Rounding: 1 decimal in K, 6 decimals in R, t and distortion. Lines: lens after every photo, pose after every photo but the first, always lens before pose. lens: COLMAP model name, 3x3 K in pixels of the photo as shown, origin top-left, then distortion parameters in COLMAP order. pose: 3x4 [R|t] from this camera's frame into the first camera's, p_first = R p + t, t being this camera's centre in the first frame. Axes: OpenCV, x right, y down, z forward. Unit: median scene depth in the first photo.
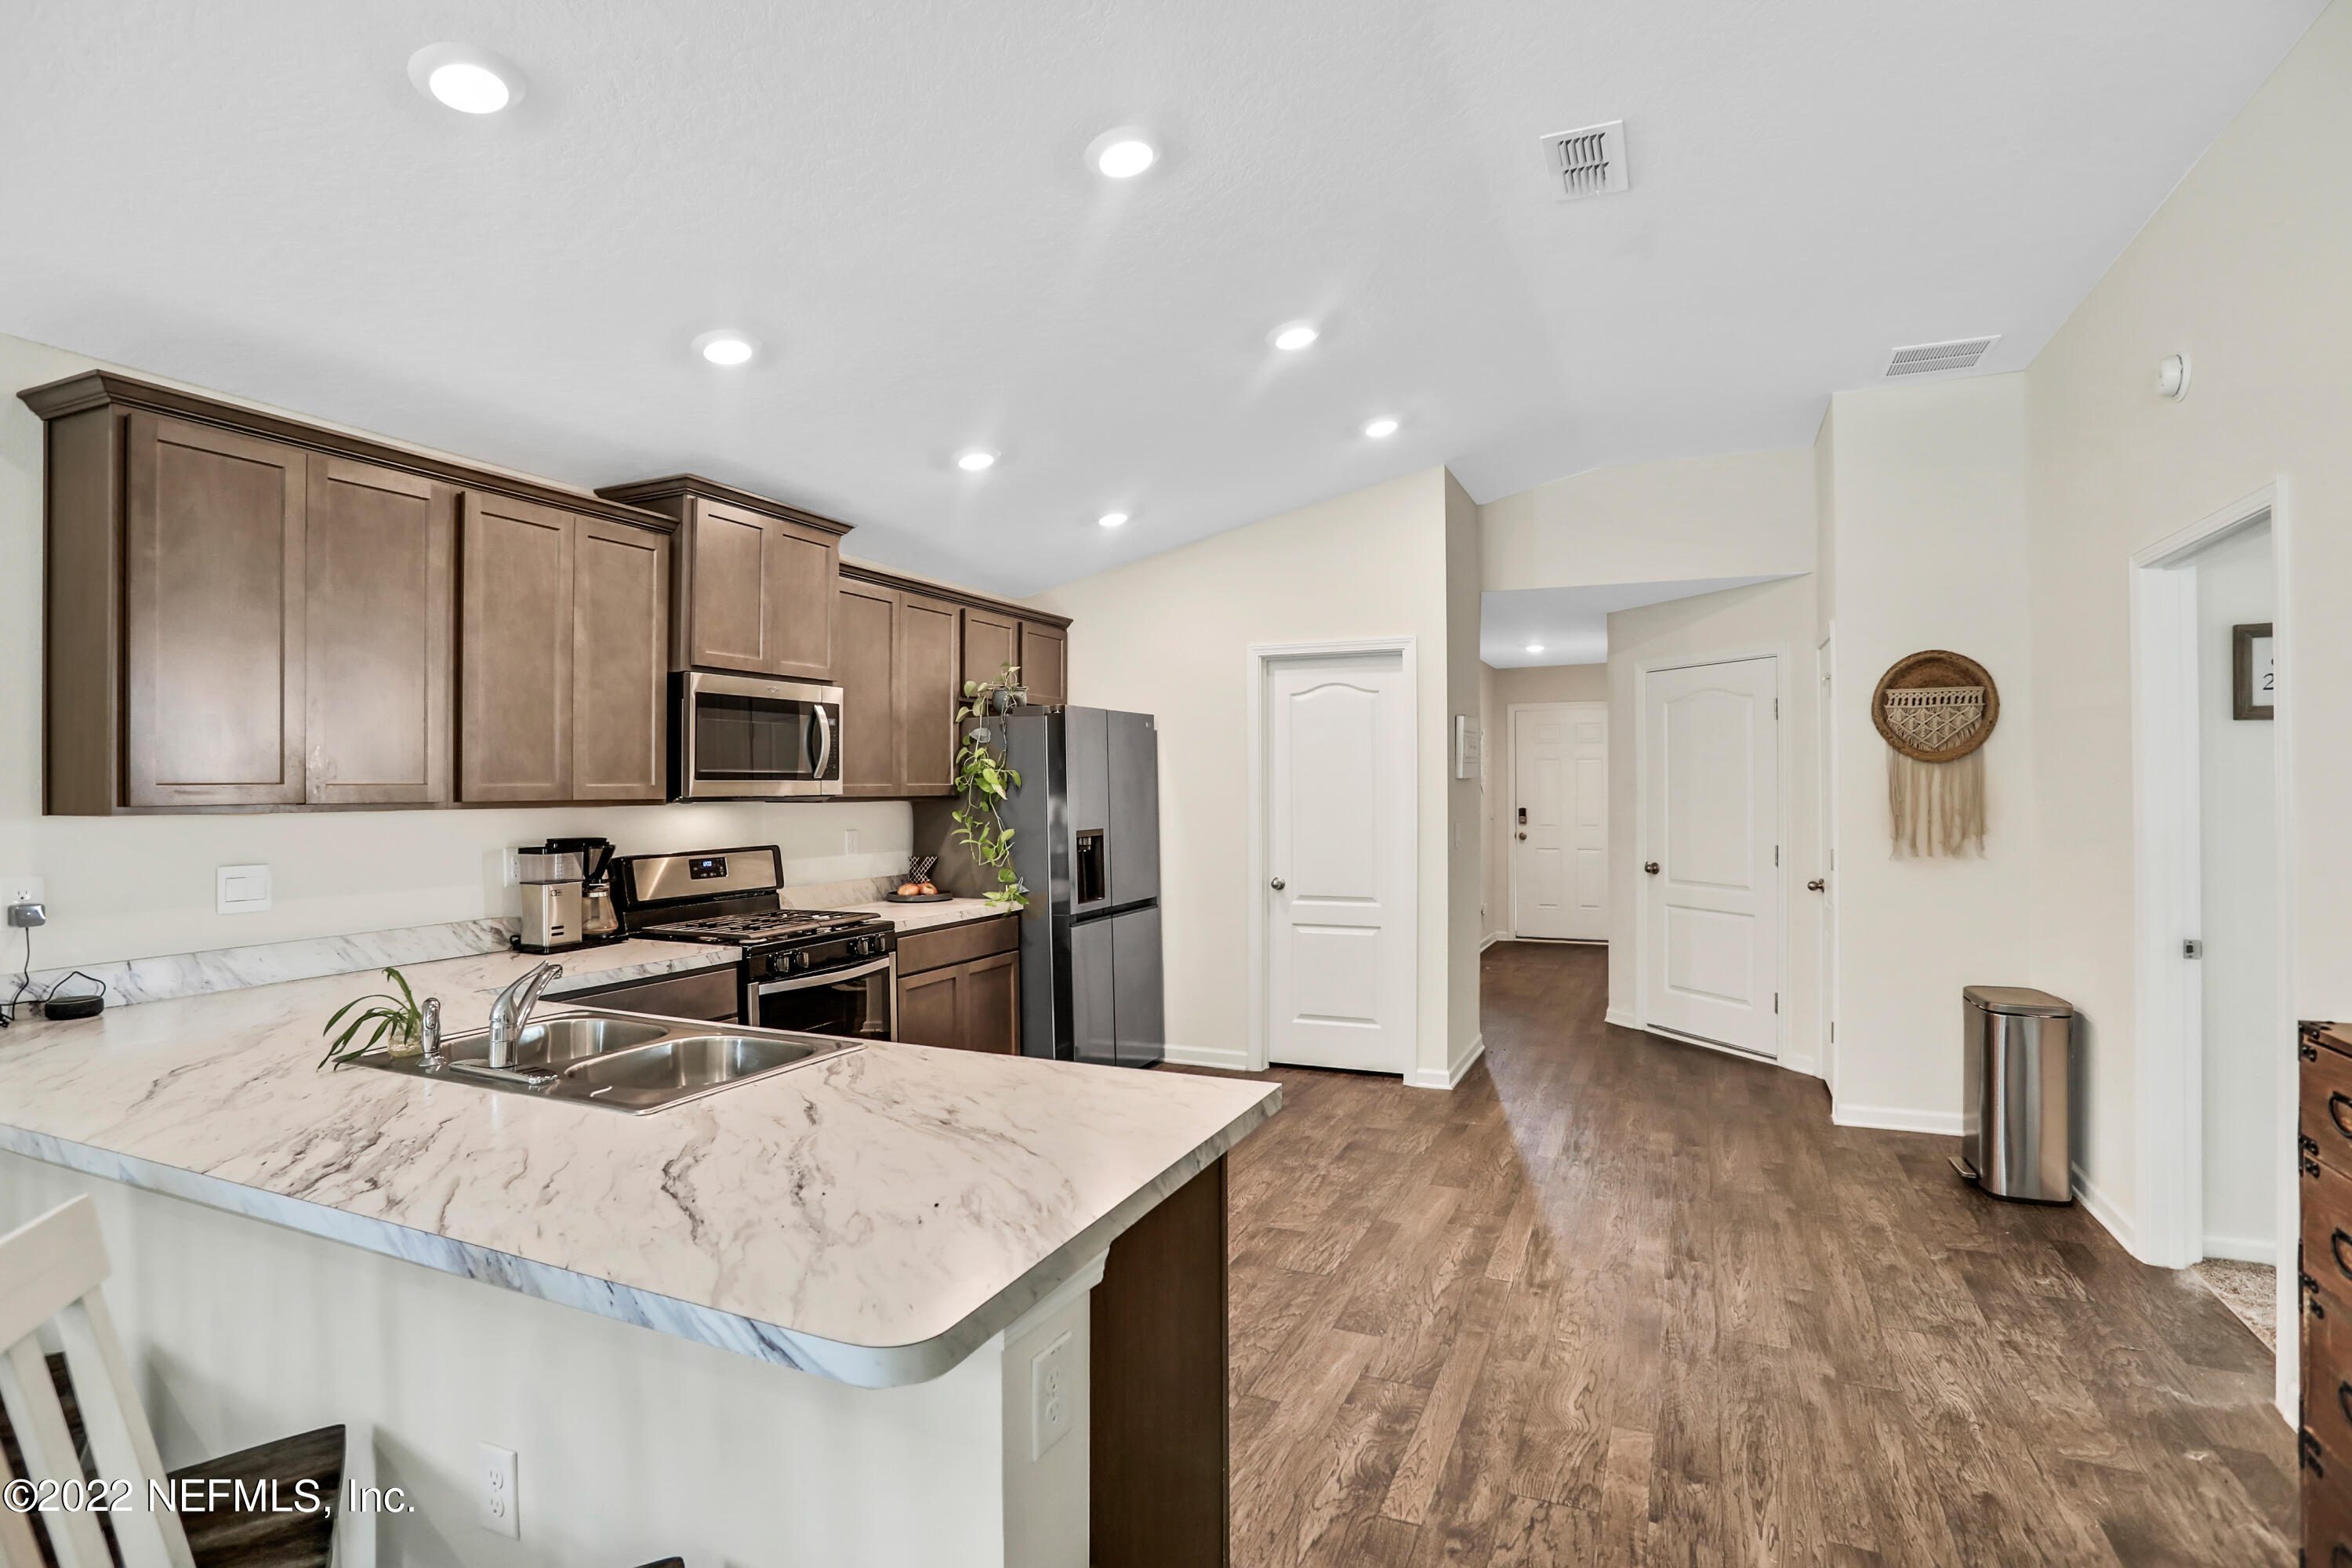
lens RADIAL K [[1180.9, 0, 1168.8], [0, 1180.9, 772.9], [0, 0, 1]] dist [0.016646, -0.000053]
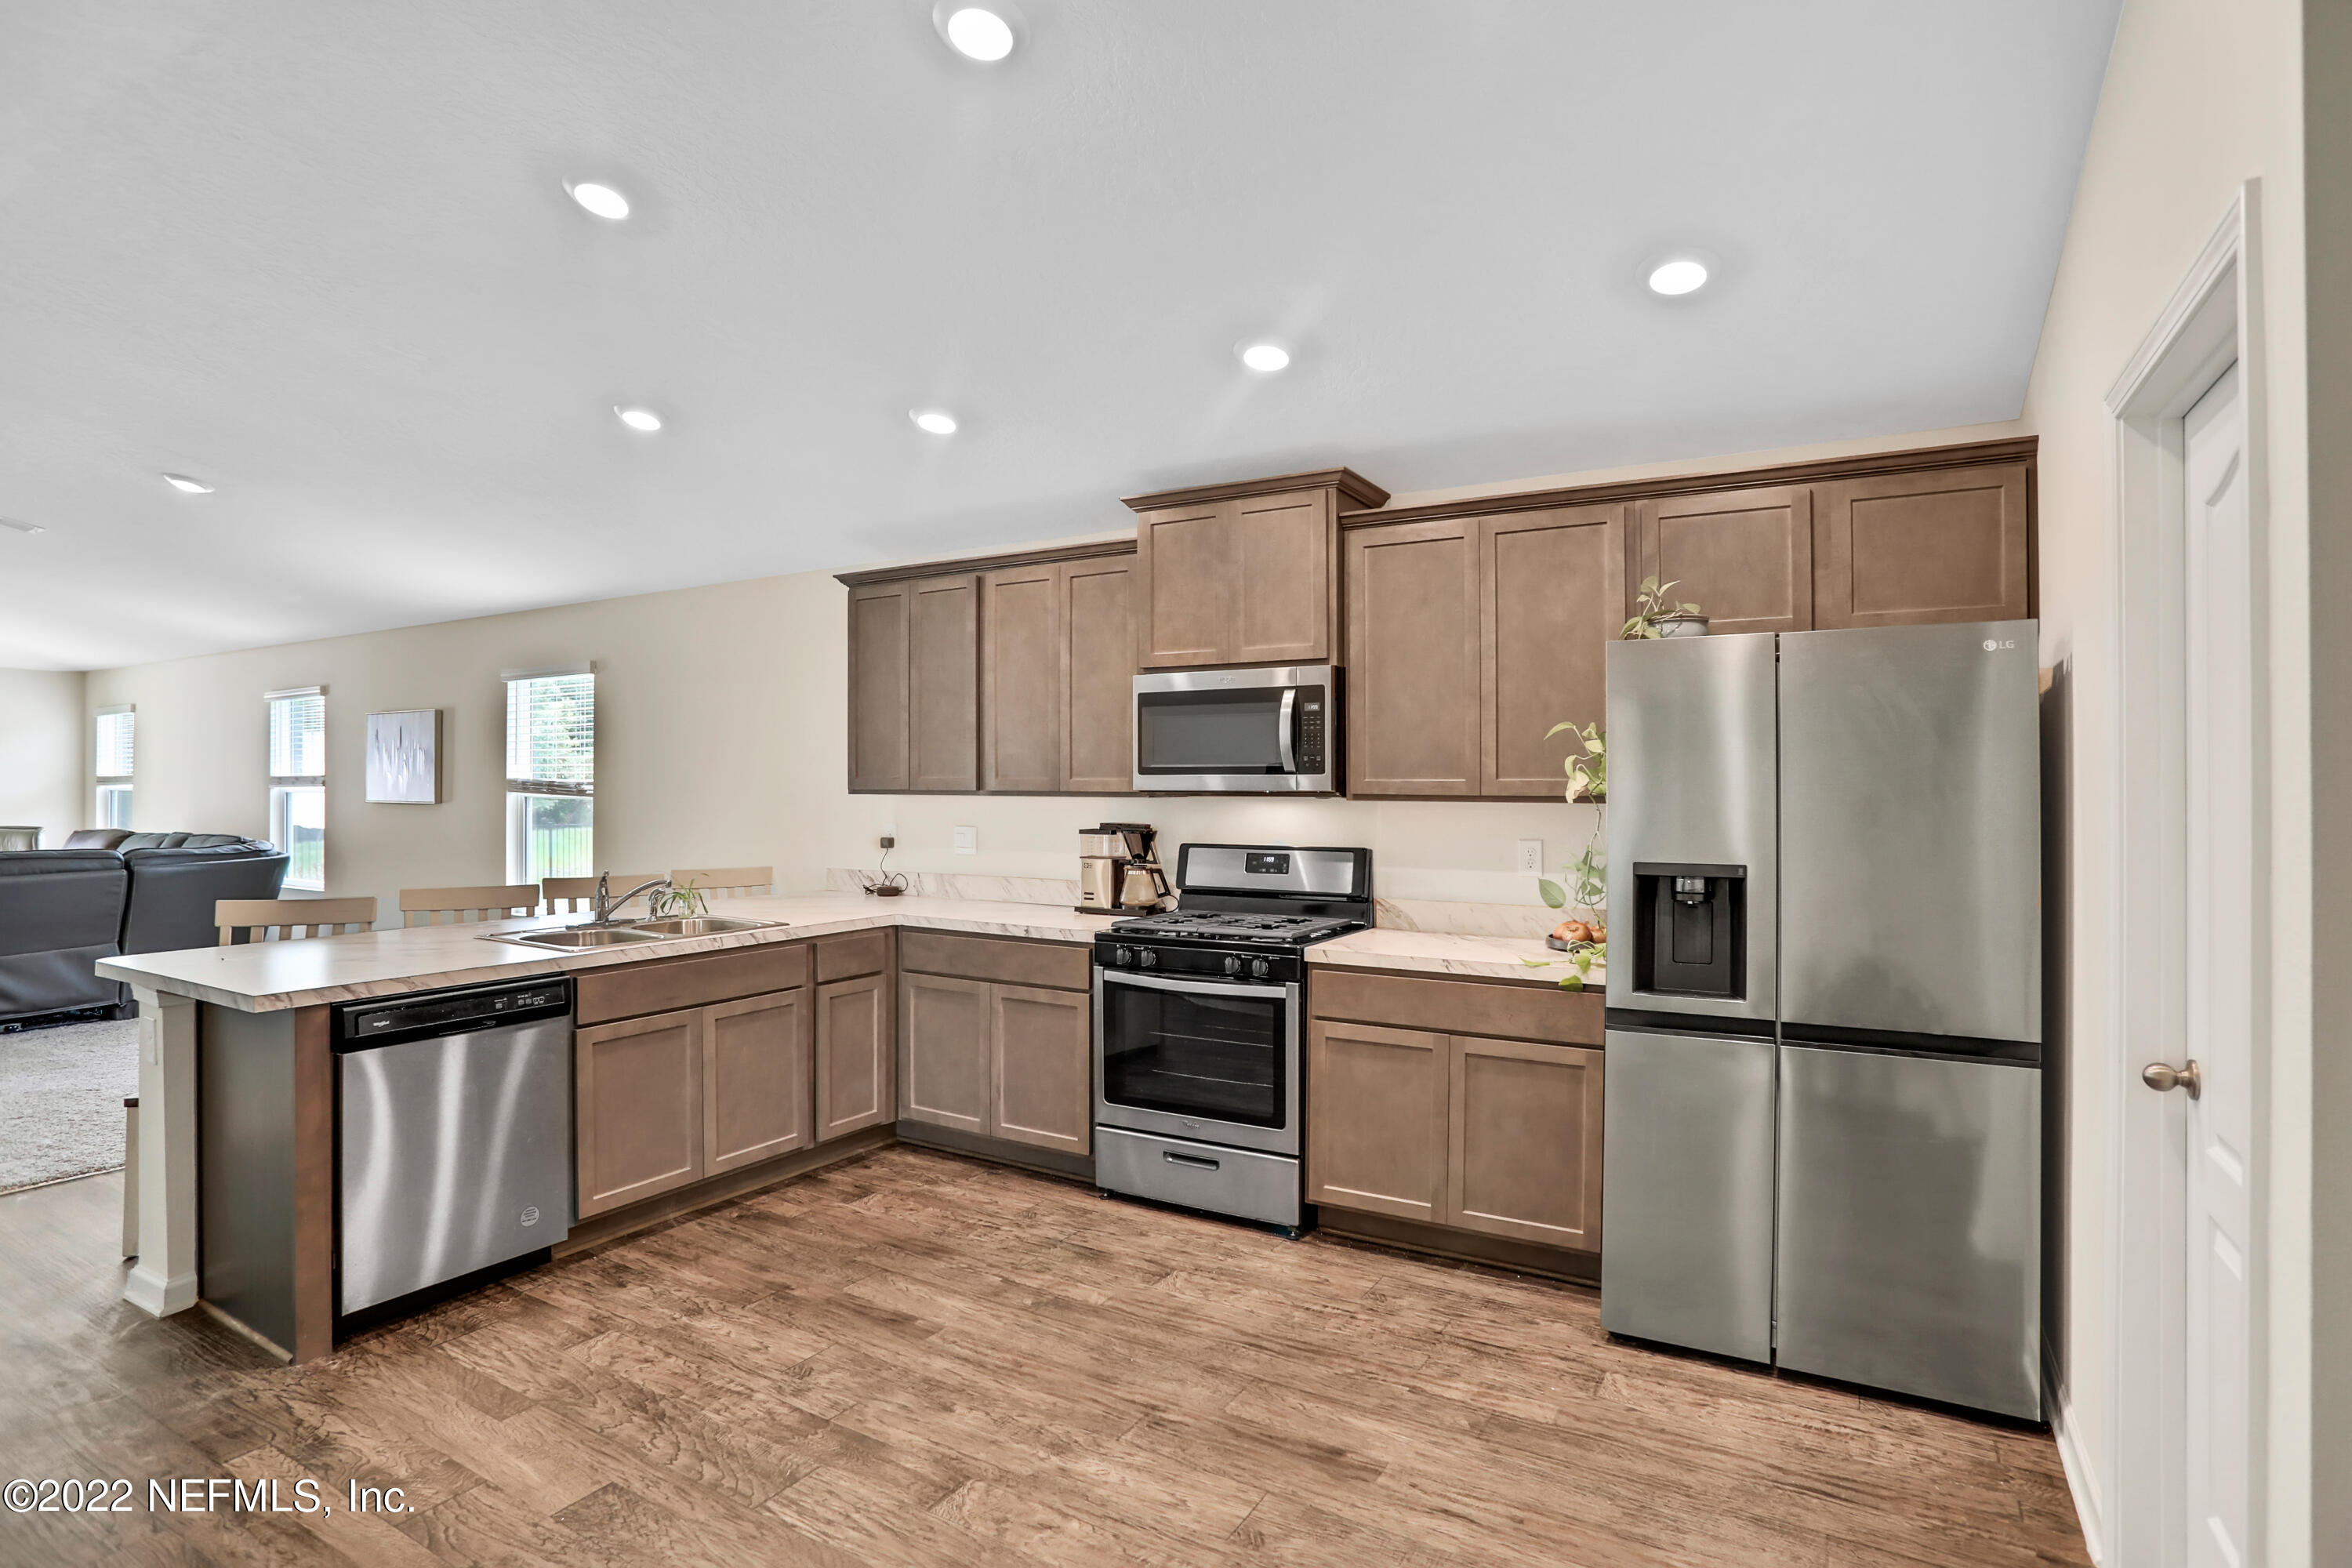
lens RADIAL K [[1121.5, 0, 1238.0], [0, 1121.5, 788.6], [0, 0, 1]] dist [-0.055253, 0.000050]
pose [[-0.051281, -0.003565, -0.998678, 0.643922], [0.003760, 0.999986, -0.003763, 0.024895], [0.998677, -0.003948, -0.051267, 1.199888]]
